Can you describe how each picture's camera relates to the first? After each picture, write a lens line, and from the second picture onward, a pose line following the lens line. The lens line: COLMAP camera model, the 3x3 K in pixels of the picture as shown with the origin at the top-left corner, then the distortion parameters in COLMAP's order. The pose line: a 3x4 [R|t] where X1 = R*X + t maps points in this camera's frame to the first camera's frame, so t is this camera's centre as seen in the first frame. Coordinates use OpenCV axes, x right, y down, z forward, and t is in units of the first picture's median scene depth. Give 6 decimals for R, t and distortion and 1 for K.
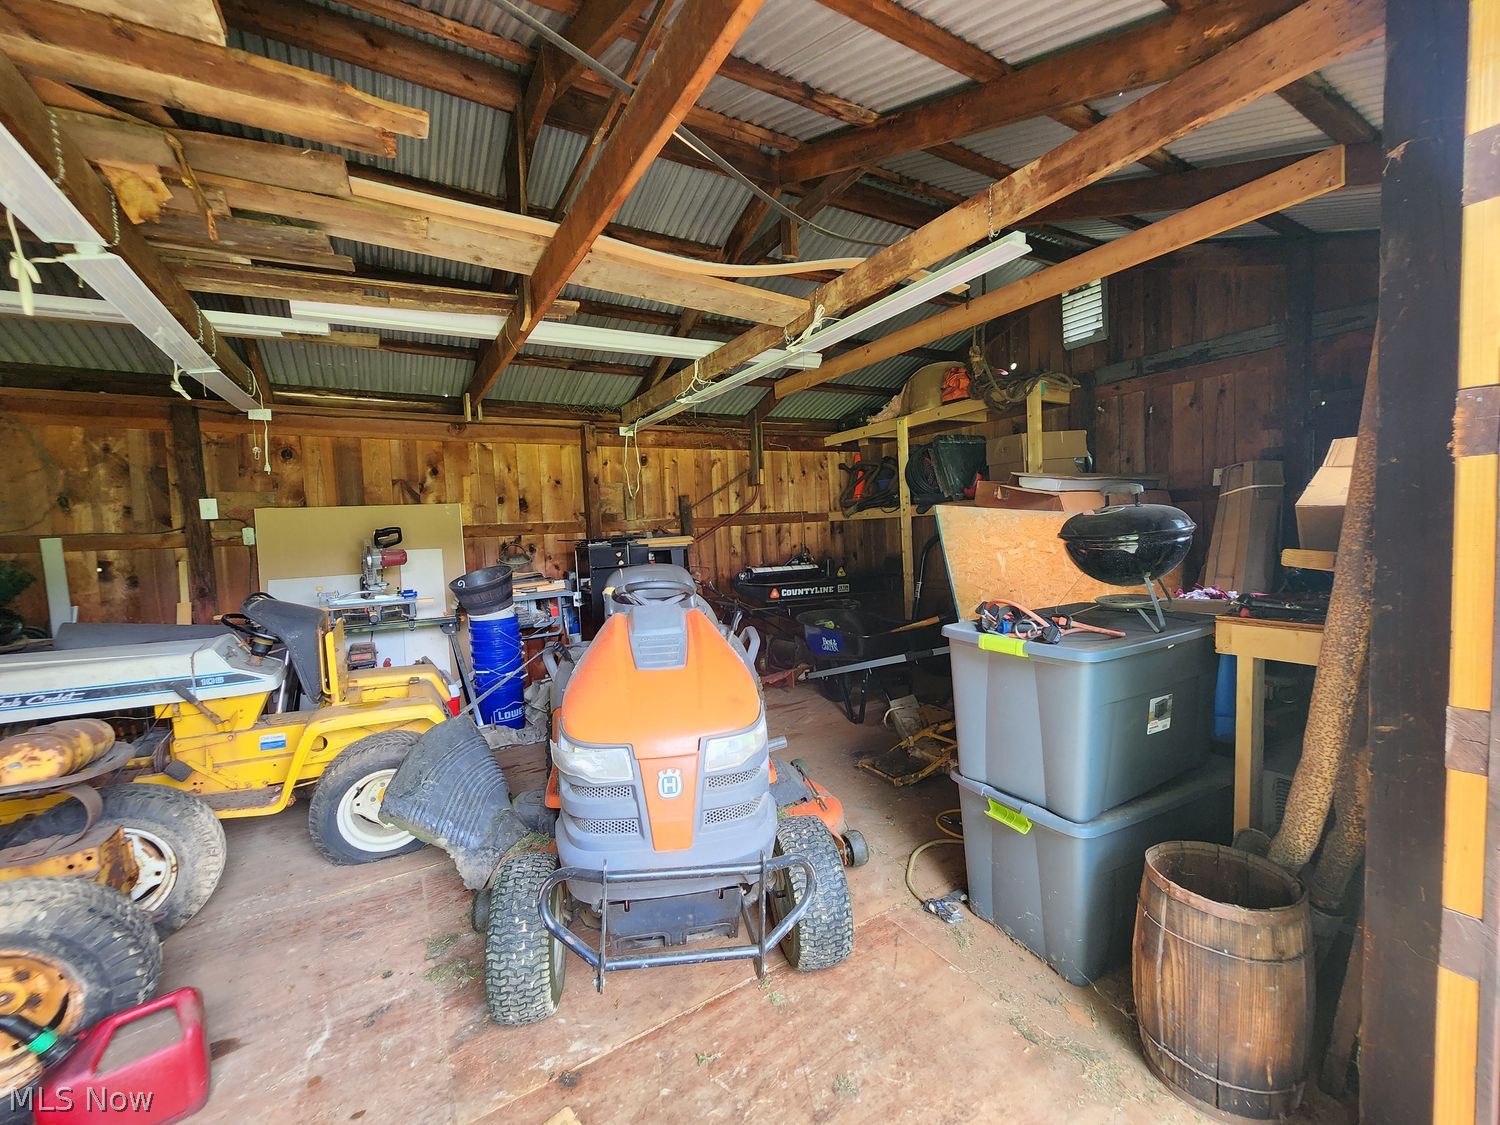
lens RADIAL K [[620.0, 0, 750.0], [0, 620.0, 562.5], [0, 0, 1]] dist [-0.001950, 0.001184]
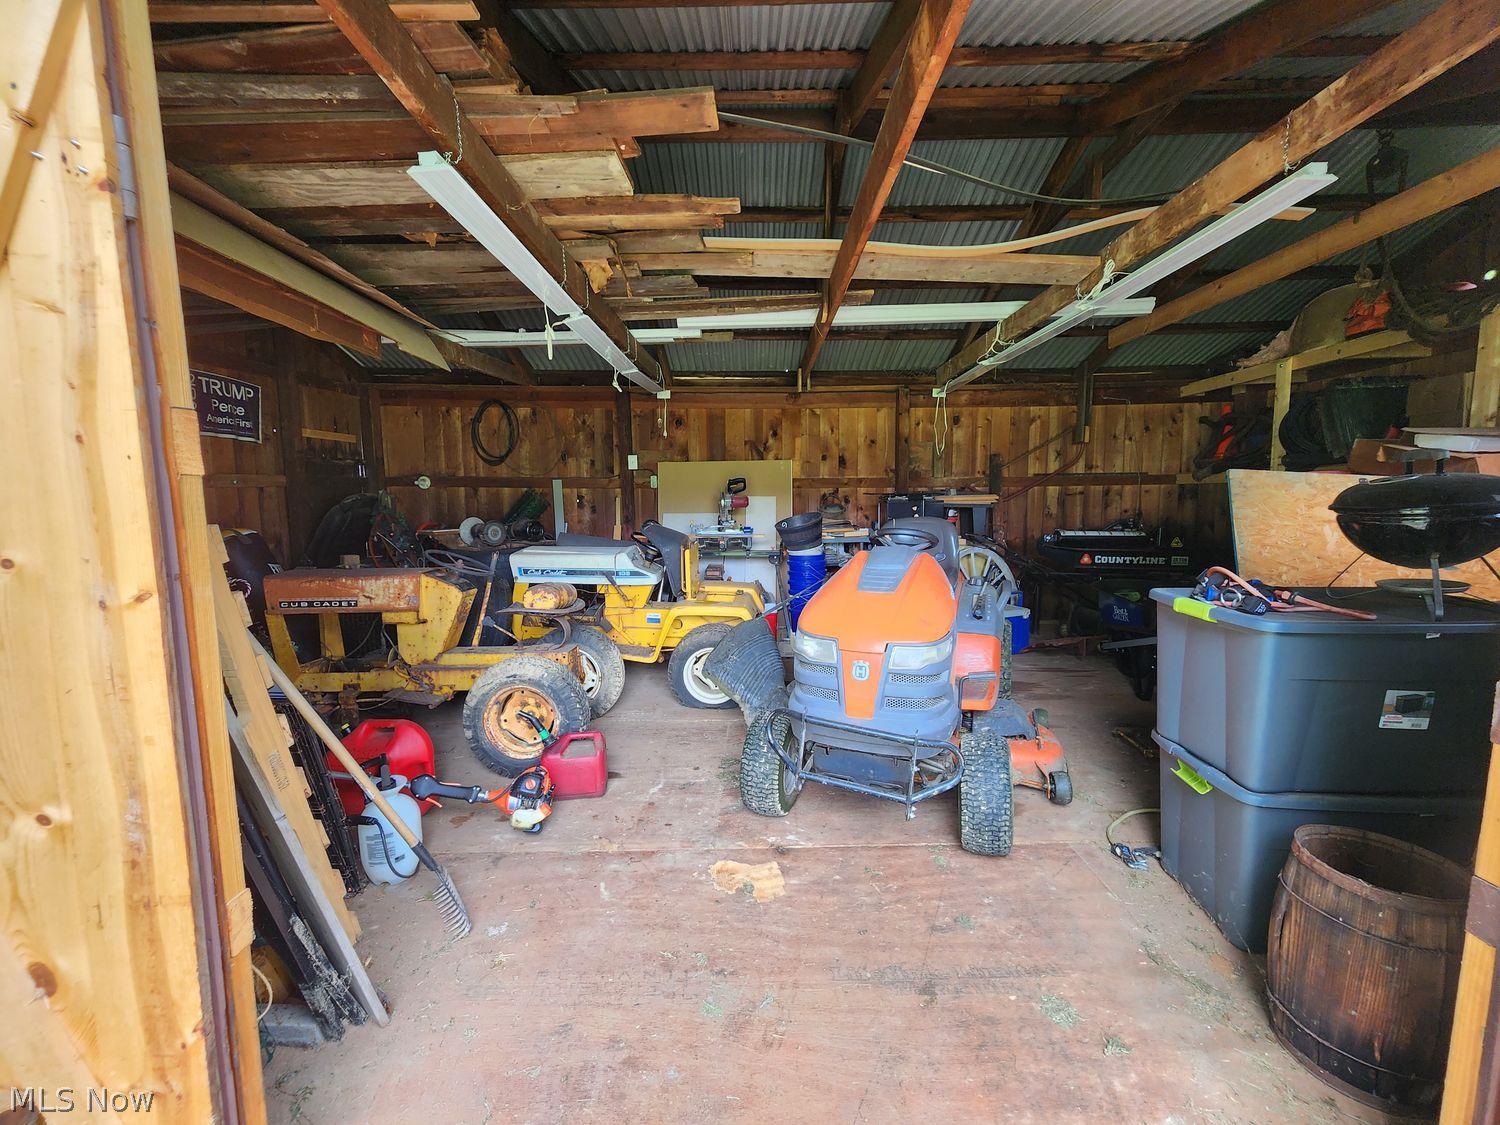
lens RADIAL K [[620.0, 0, 750.0], [0, 620.0, 562.5], [0, 0, 1]] dist [-0.001950, 0.001184]
pose [[0.852157, 0.095344, -0.514526, 0.166143], [-0.058983, 0.994496, 0.086597, 0.006743], [0.519951, -0.043446, 0.853091, -0.138422]]
